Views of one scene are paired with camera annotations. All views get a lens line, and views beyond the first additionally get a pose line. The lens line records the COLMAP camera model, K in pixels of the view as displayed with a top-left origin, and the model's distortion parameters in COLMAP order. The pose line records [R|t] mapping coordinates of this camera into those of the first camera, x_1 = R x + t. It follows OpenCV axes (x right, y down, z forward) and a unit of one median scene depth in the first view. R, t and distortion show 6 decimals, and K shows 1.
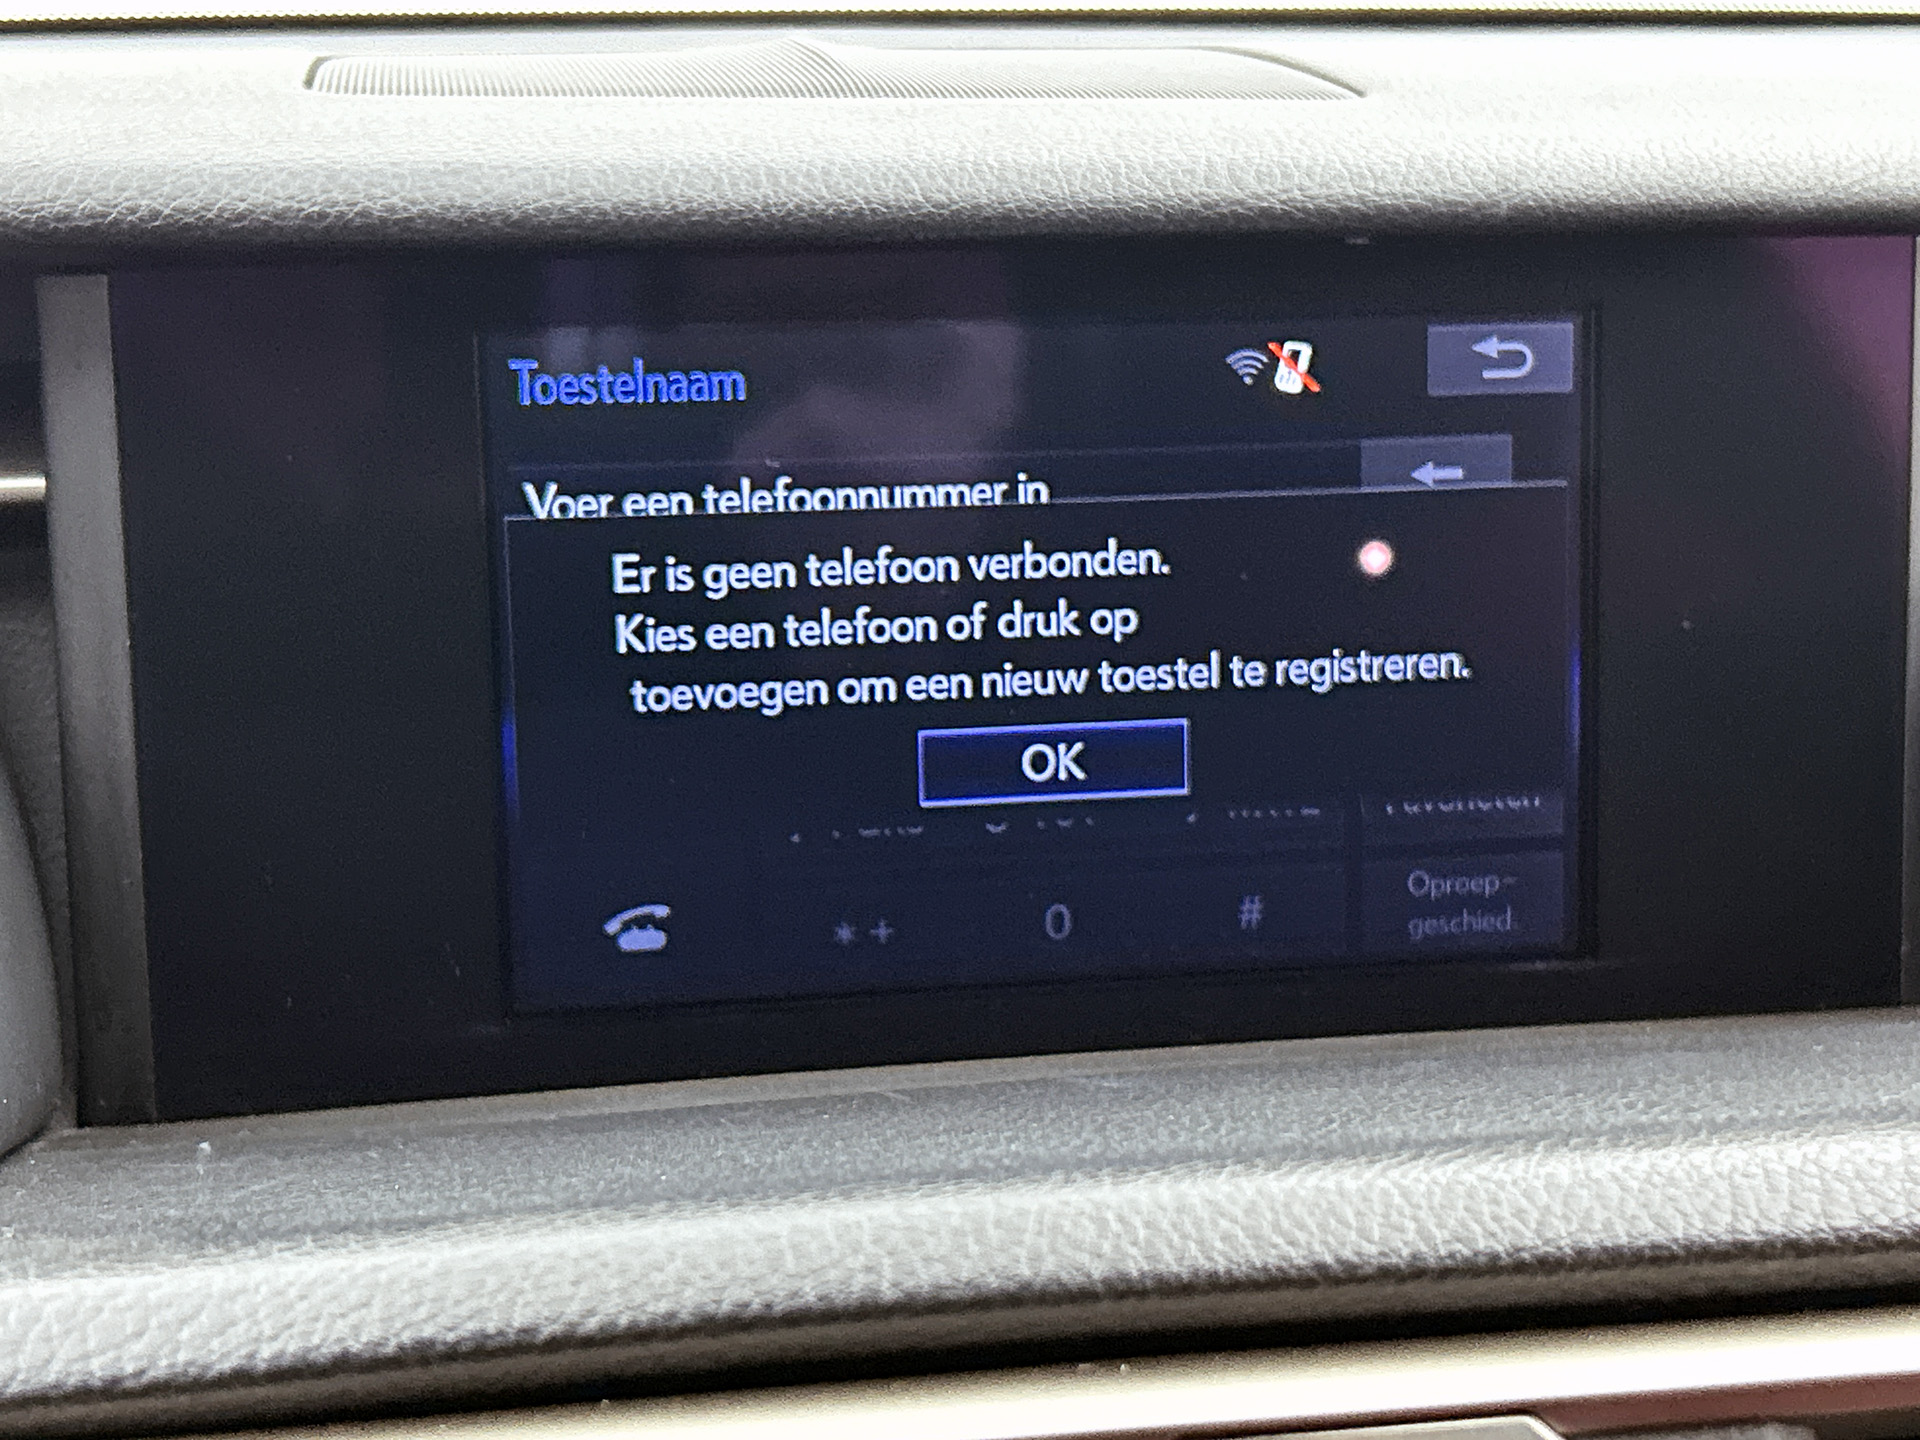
lens RADIAL K [[2955.7, 0, 930.9], [0, 2955.7, 677.1], [0, 0, 1]] dist [0.283869, -0.940042]
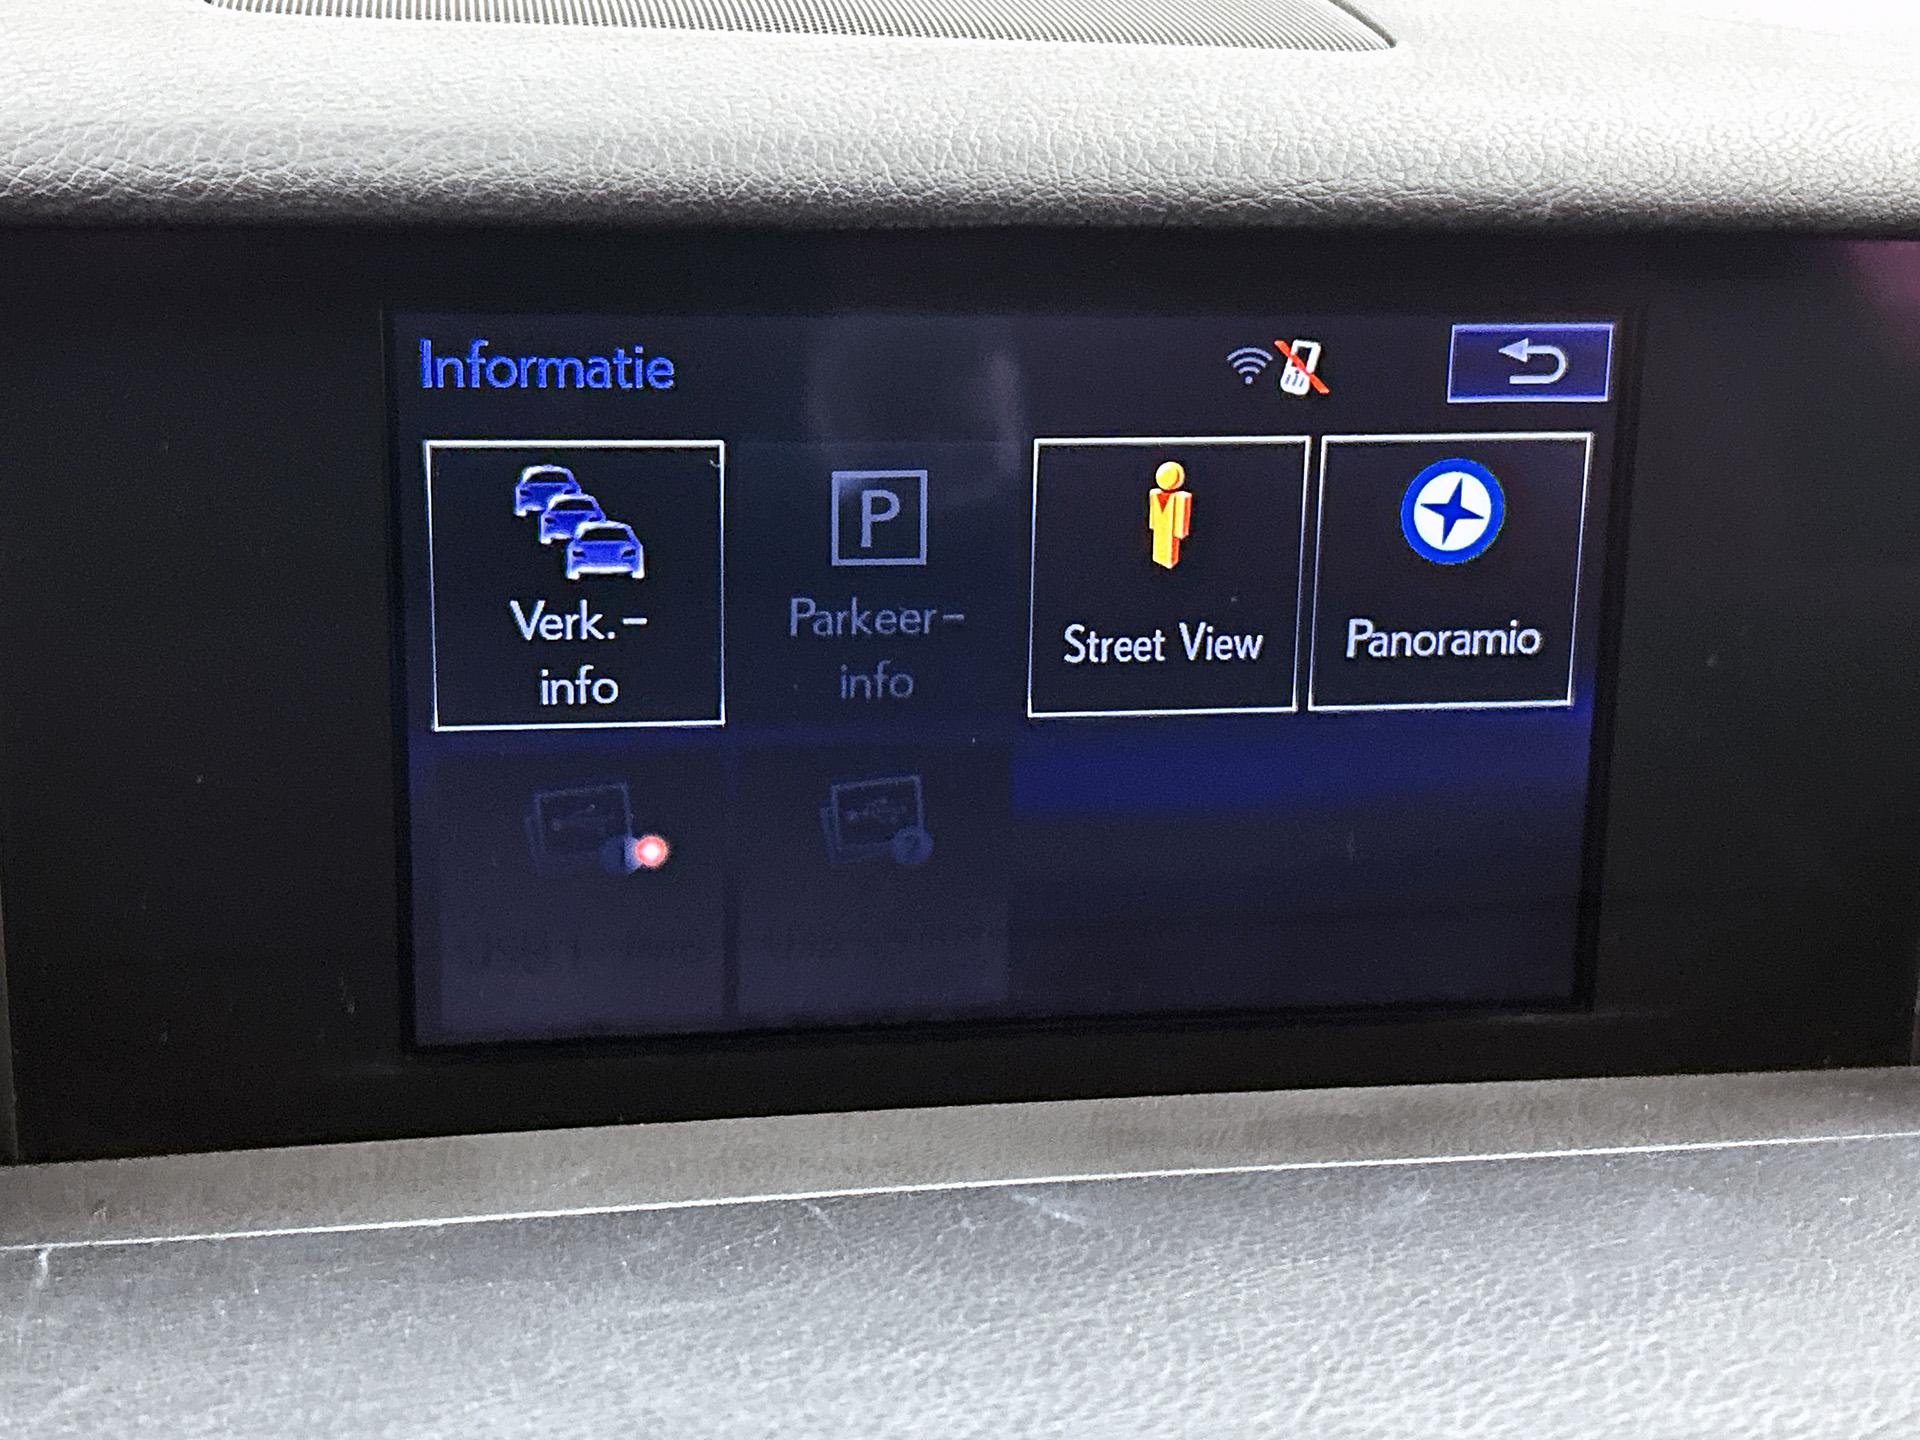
lens RADIAL K [[2749.5, 0, 948.6], [0, 2749.5, 679.2], [0, 0, 1]] dist [0.244821, -0.768668]
pose [[0.999186, 0.037753, 0.014225, 0.007466], [-0.039085, 0.993234, 0.109355, -0.104112], [-0.010000, -0.109822, 0.993901, 0.169284]]
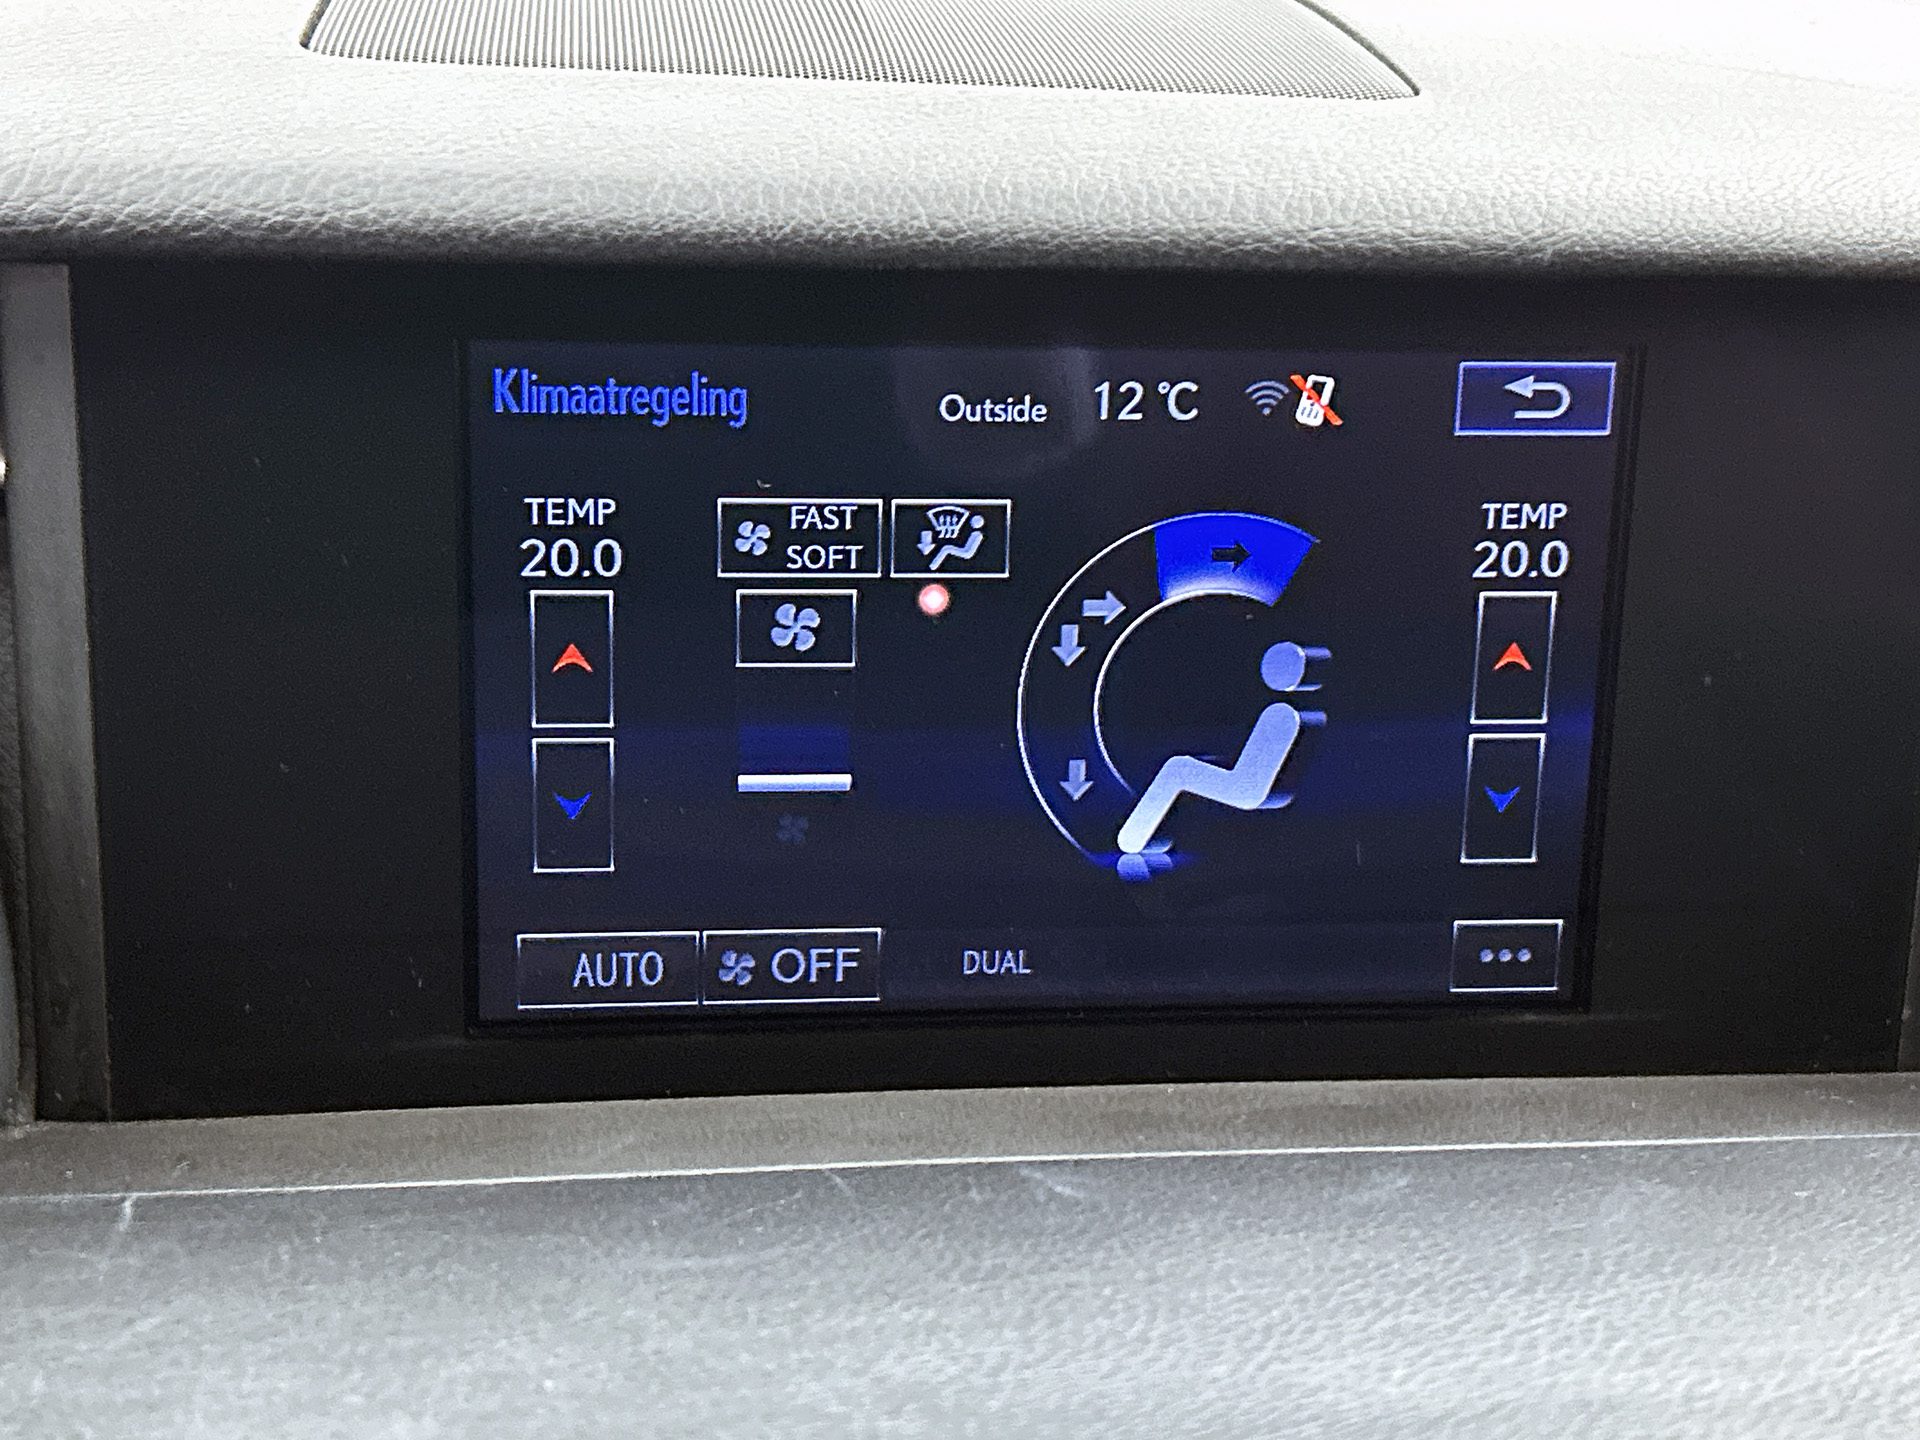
lens RADIAL K [[2738.8, 0, 953.4], [0, 2738.8, 678.7], [0, 0, 1]] dist [0.270858, -0.884151]
pose [[0.998156, 0.055198, -0.025268, 0.034870], [-0.052028, 0.992297, 0.112425, -0.115789], [0.031279, -0.110903, 0.993339, 0.113640]]
